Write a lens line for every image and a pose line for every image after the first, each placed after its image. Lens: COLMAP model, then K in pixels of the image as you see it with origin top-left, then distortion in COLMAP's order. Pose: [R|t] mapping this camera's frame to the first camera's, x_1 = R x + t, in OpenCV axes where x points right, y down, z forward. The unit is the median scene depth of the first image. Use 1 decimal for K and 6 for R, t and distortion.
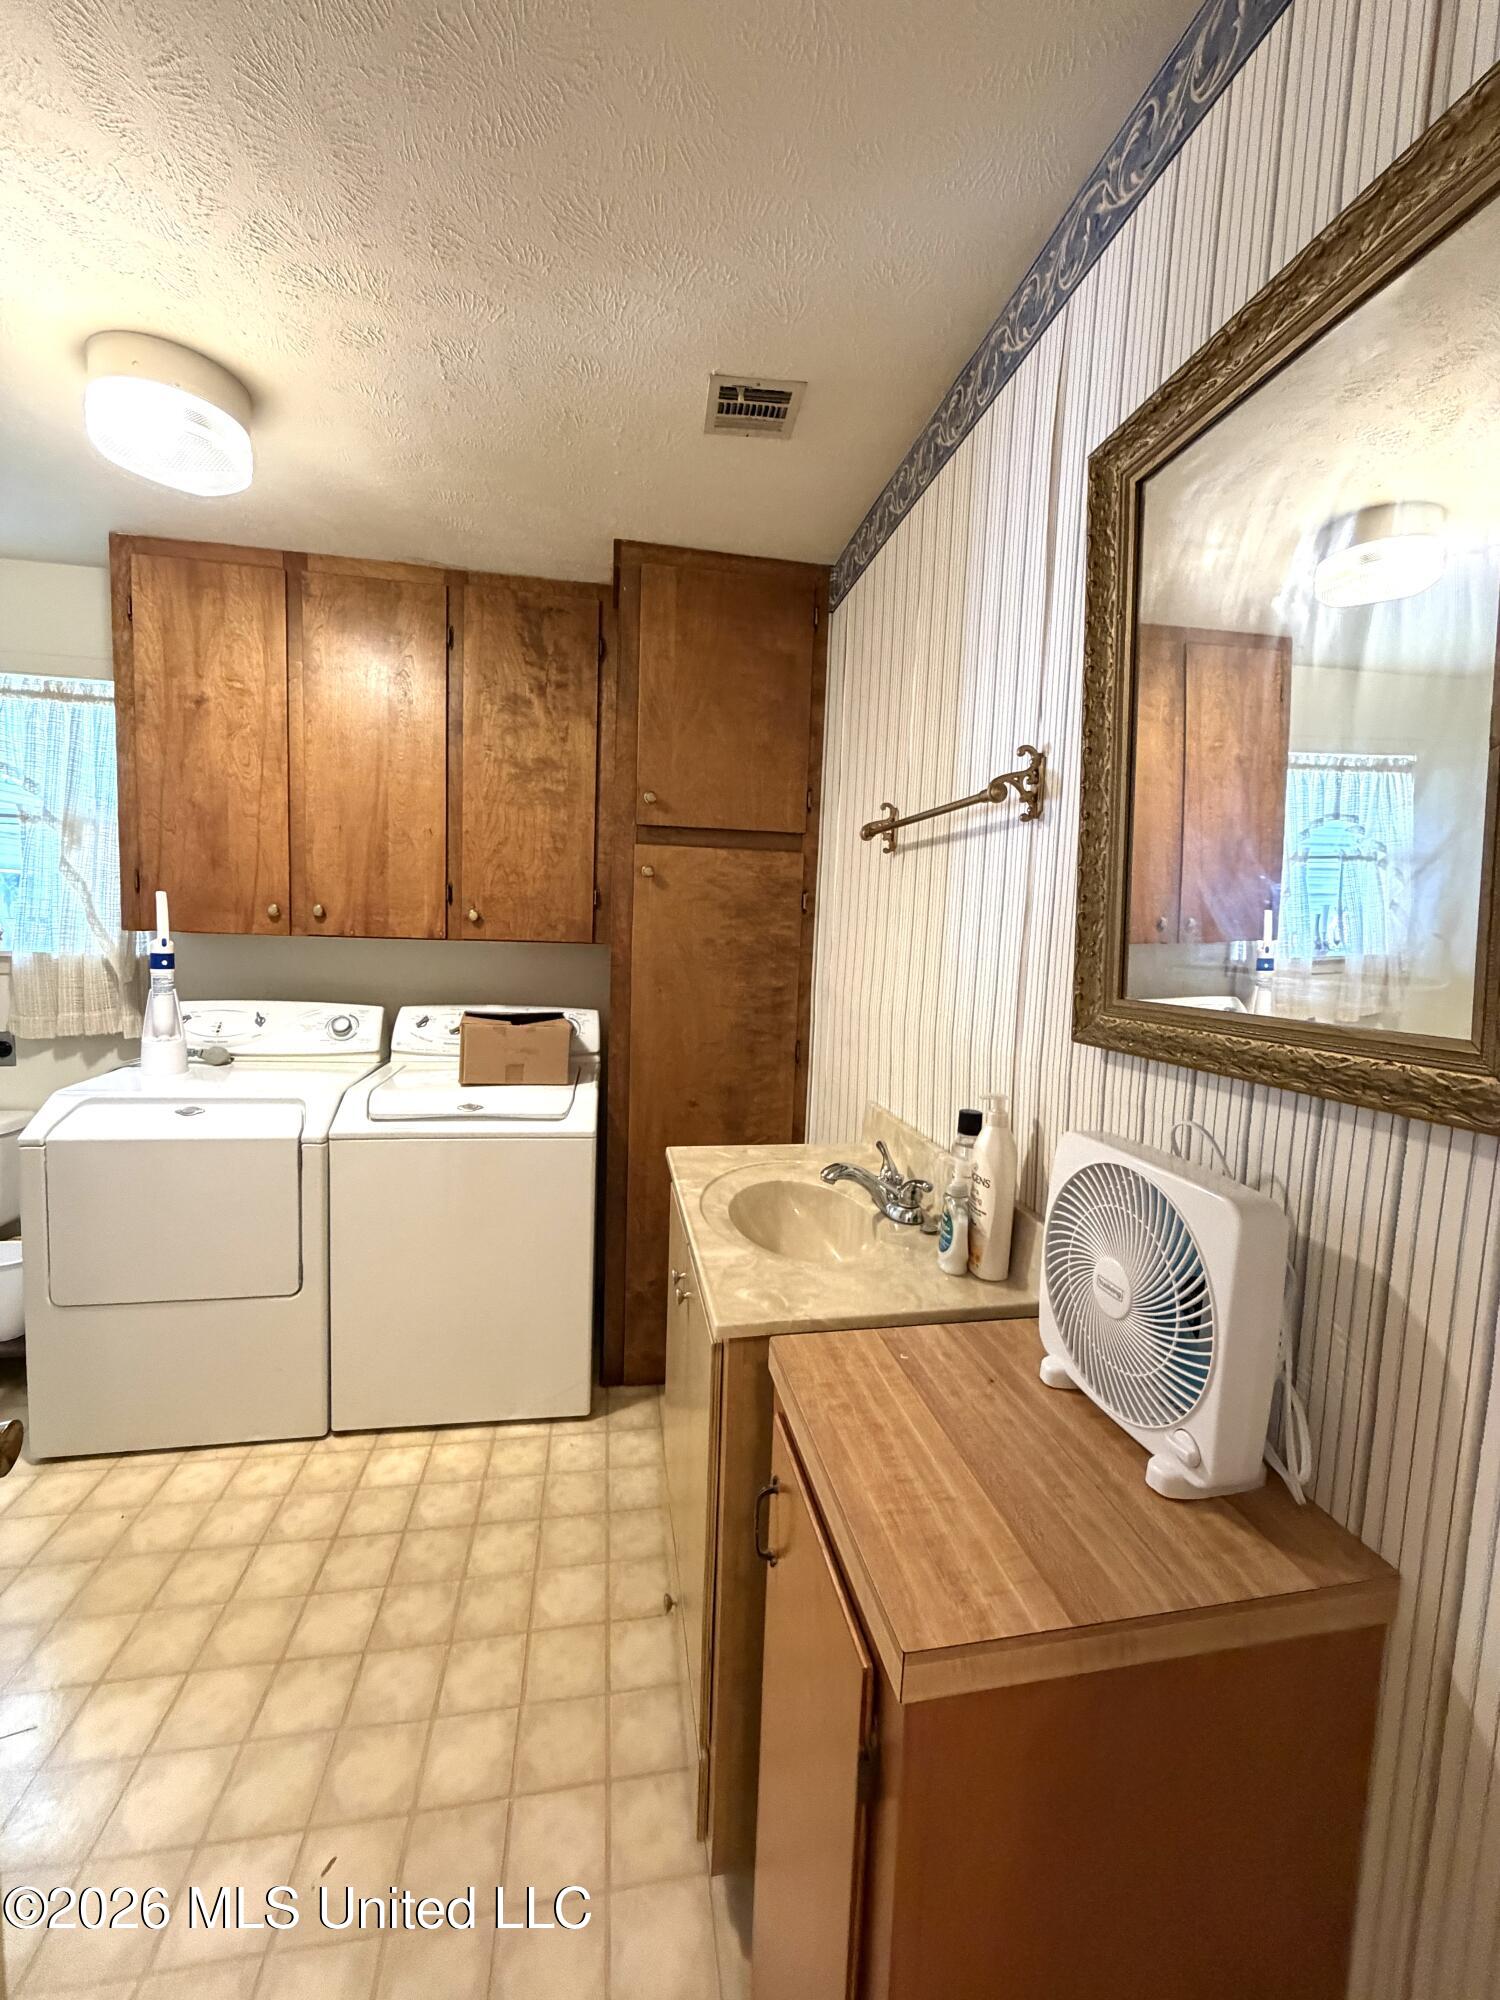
lens RADIAL K [[795.4, 0, 747.0], [0, 795.4, 991.9], [0, 0, 1]] dist [-0.000512, 0.000372]
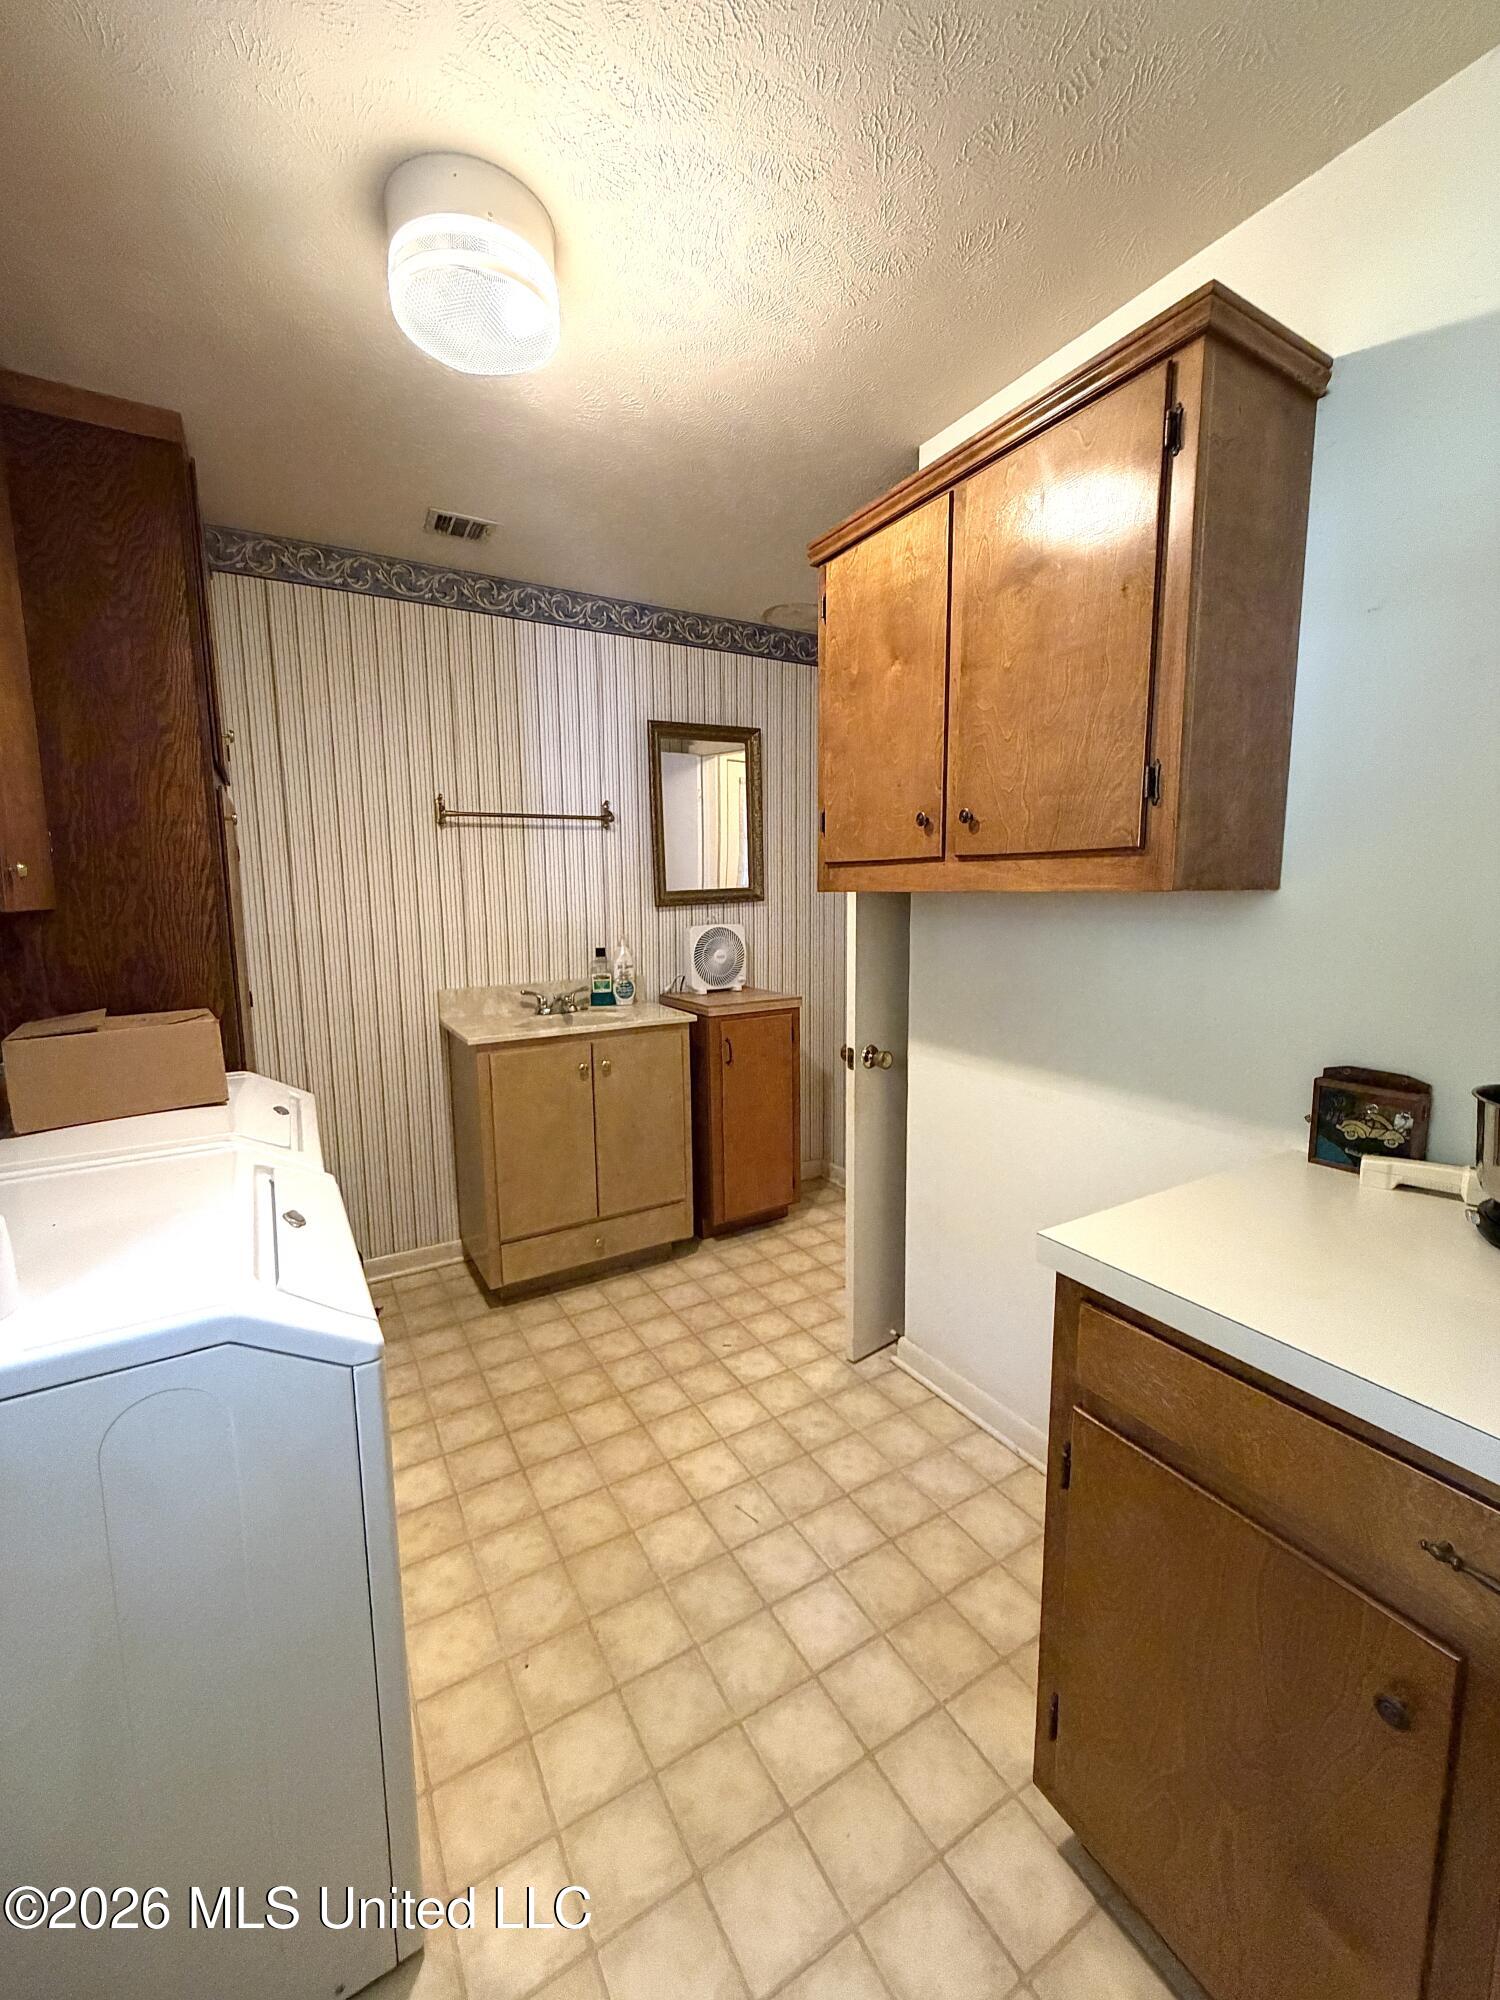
lens RADIAL K [[795.4, 0, 754.2], [0, 795.4, 988.6], [0, 0, 1]] dist [-0.000512, 0.000372]
pose [[-0.356411, -0.150246, 0.922170, -1.127273], [0.084253, 0.977797, 0.191872, -0.080502], [-0.930523, 0.146080, -0.335839, 0.734324]]
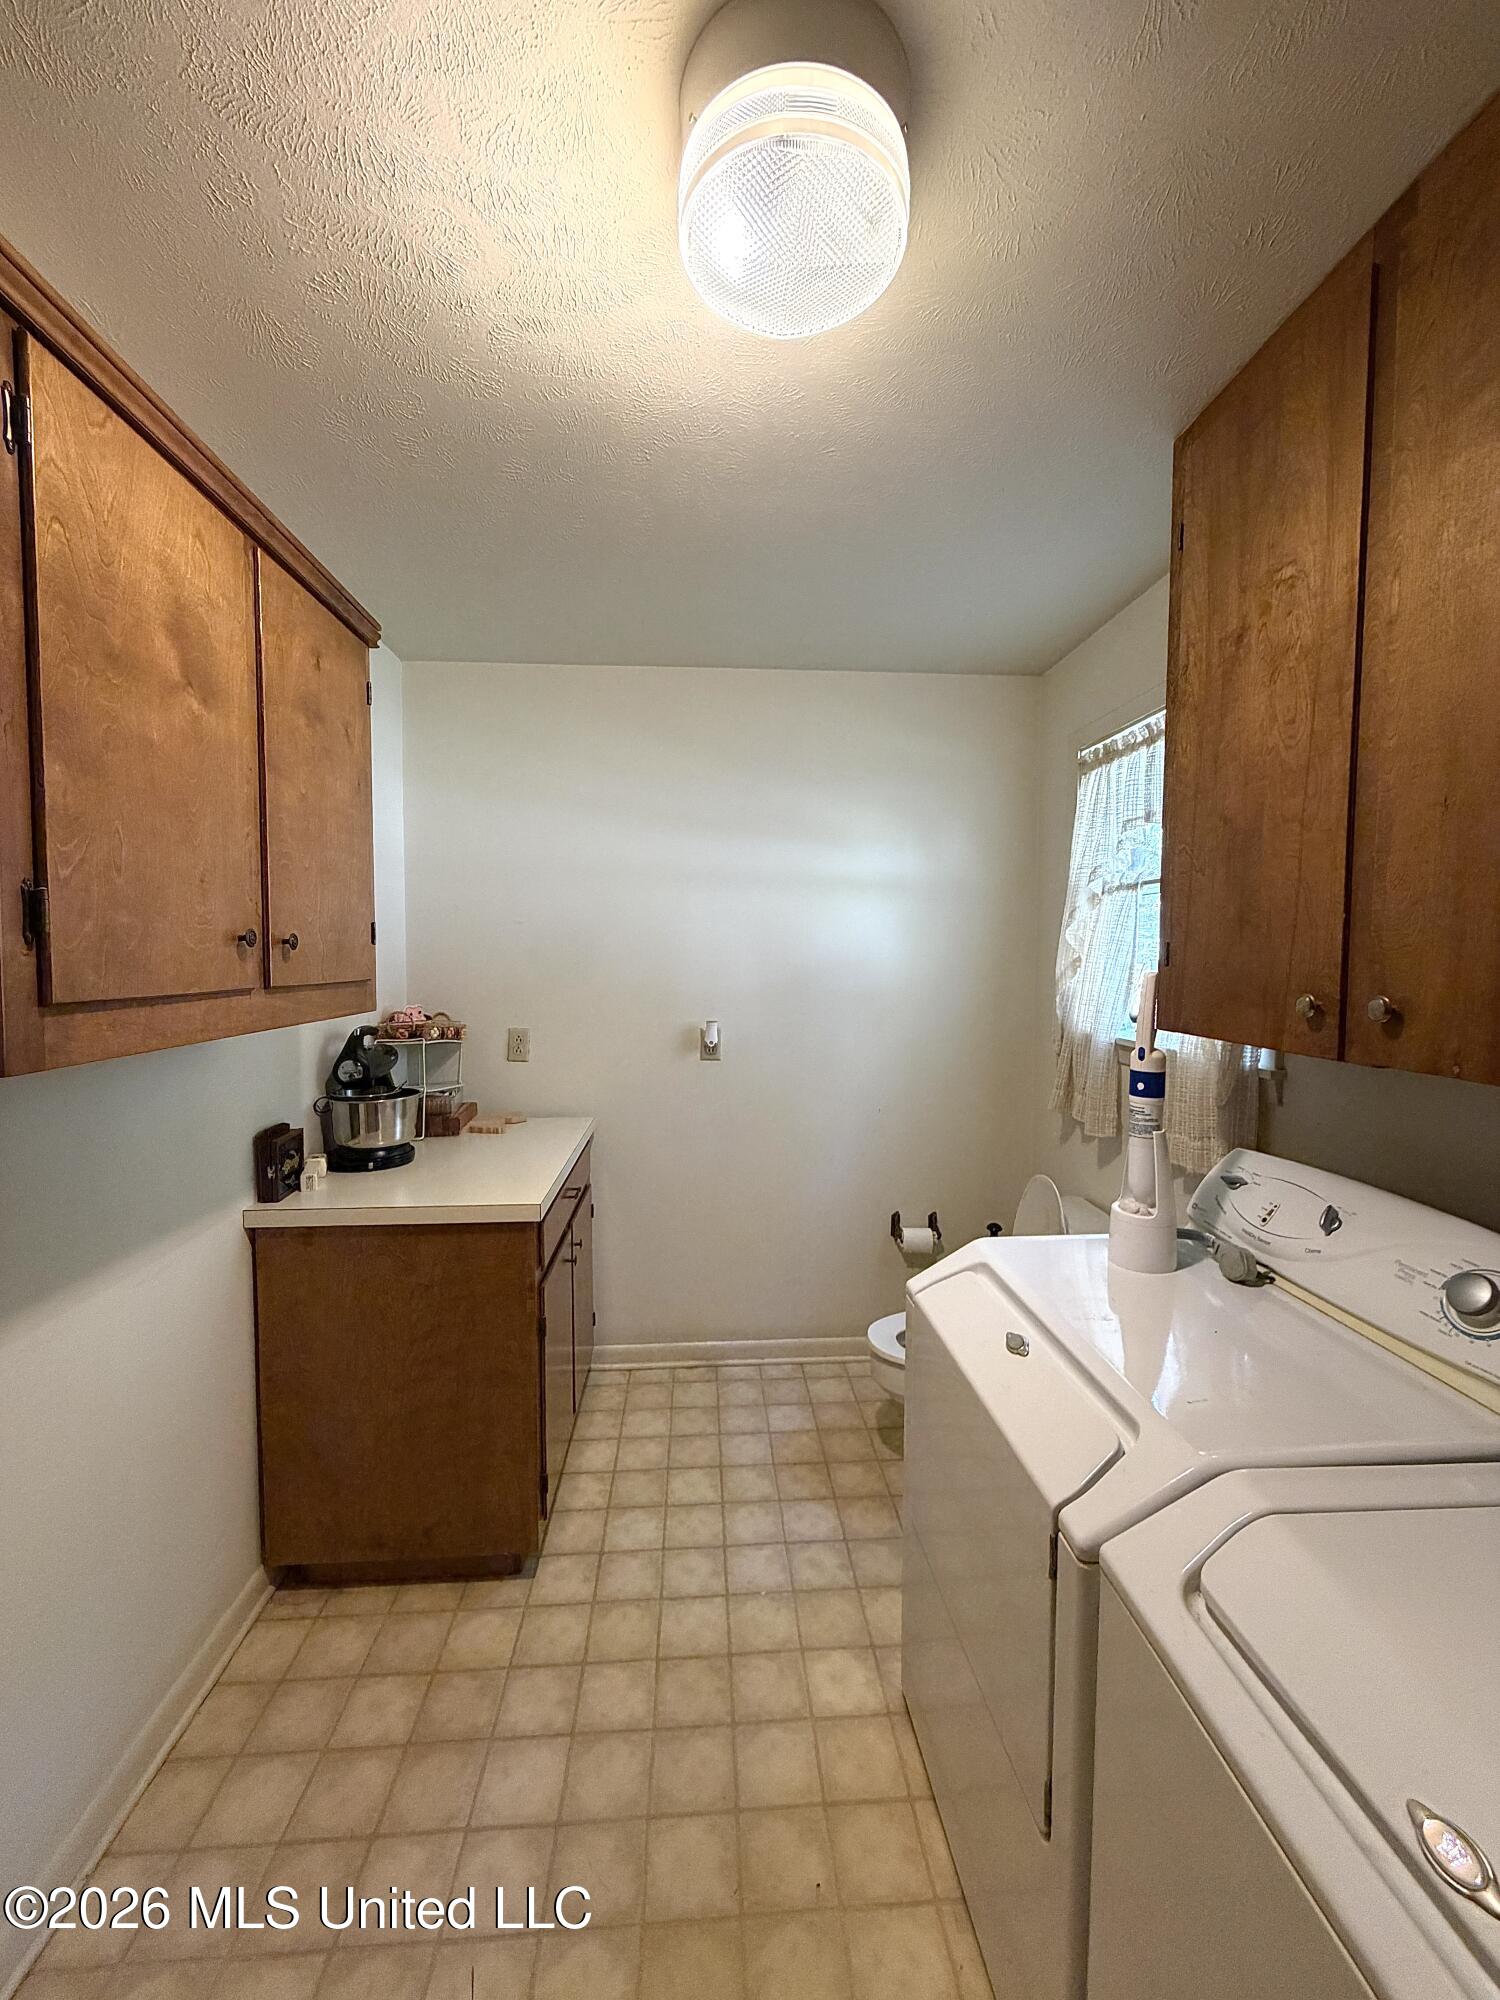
lens RADIAL K [[795.4, 0, 751.3], [0, 795.4, 991.0], [0, 0, 1]] dist [-0.000512, 0.000372]
pose [[-0.107812, 0.011911, -0.994100, -0.082699], [-0.100641, 0.994661, 0.022832, -0.089166], [0.989064, 0.102509, -0.106038, 0.718003]]
